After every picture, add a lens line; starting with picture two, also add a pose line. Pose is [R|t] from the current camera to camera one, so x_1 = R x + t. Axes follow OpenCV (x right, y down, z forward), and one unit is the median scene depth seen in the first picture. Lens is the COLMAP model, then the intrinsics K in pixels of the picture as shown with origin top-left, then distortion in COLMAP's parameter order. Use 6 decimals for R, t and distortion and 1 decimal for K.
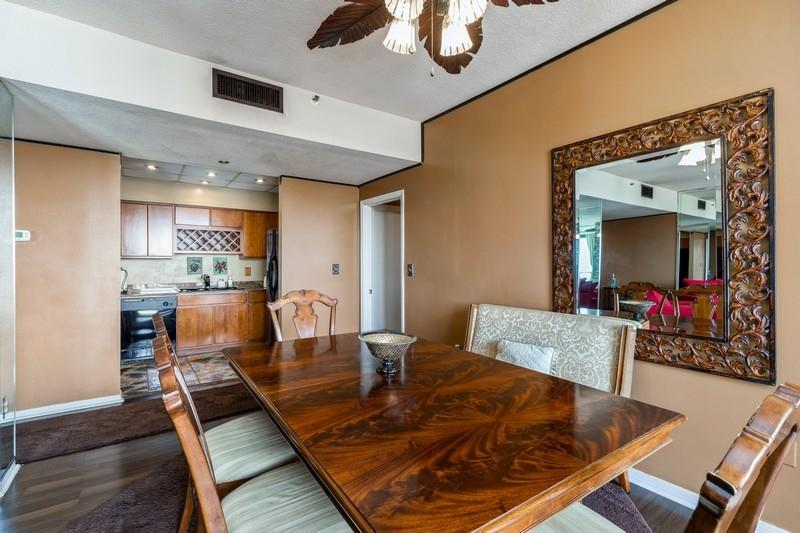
lens RADIAL K [[373.0, 0, 399.0], [0, 373.0, 263.7], [0, 0, 1]] dist [0.003286, 0.000258]
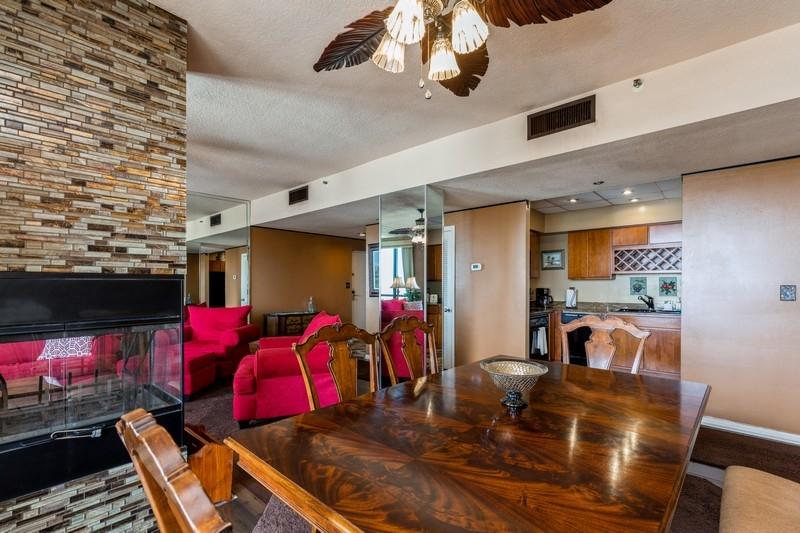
lens RADIAL K [[364.3, 0, 397.6], [0, 364.3, 285.5], [0, 0, 1]] dist [0.001787, 0.000164]
pose [[0.222052, 0.004076, -0.975026, 0.247227], [0.000265, 0.999991, 0.004241, -0.000669], [0.975035, -0.001200, 0.222049, 0.171251]]
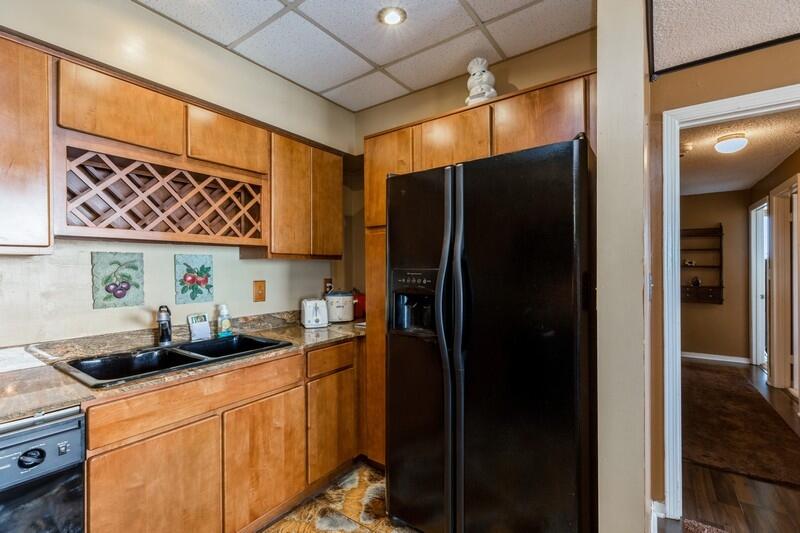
lens RADIAL K [[360.0, 0, 395.7], [0, 360.0, 267.8], [0, 0, 1]] dist [0.001928, -0.000072]
pose [[0.944259, -0.006614, 0.329138, -0.424736], [0.005730, 0.999977, 0.003657, -0.004655], [-0.329154, -0.001567, 0.944275, 0.630102]]
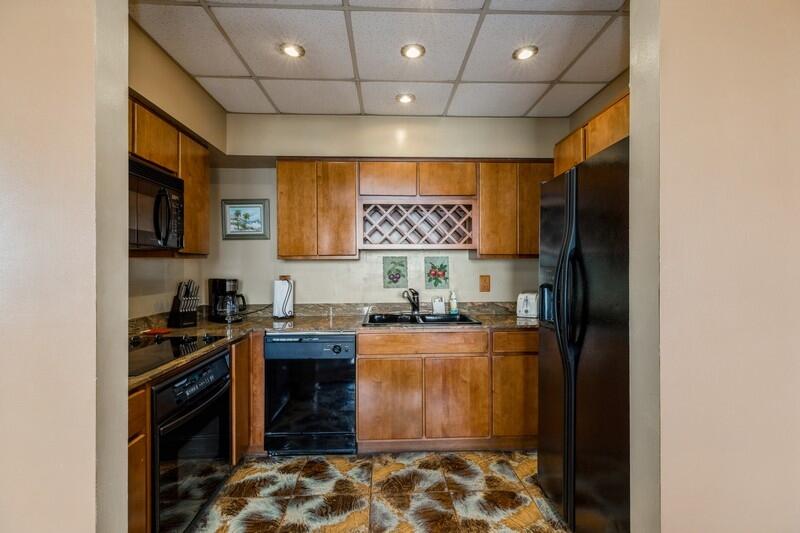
lens RADIAL K [[360.0, 0, 395.7], [0, 360.0, 267.8], [0, 0, 1]] dist [0.001928, -0.000072]
pose [[0.835904, -0.001200, -0.548875, -0.251994], [0.004142, 0.999983, 0.004122, -0.003491], [0.548860, -0.005719, 0.835894, 0.553193]]
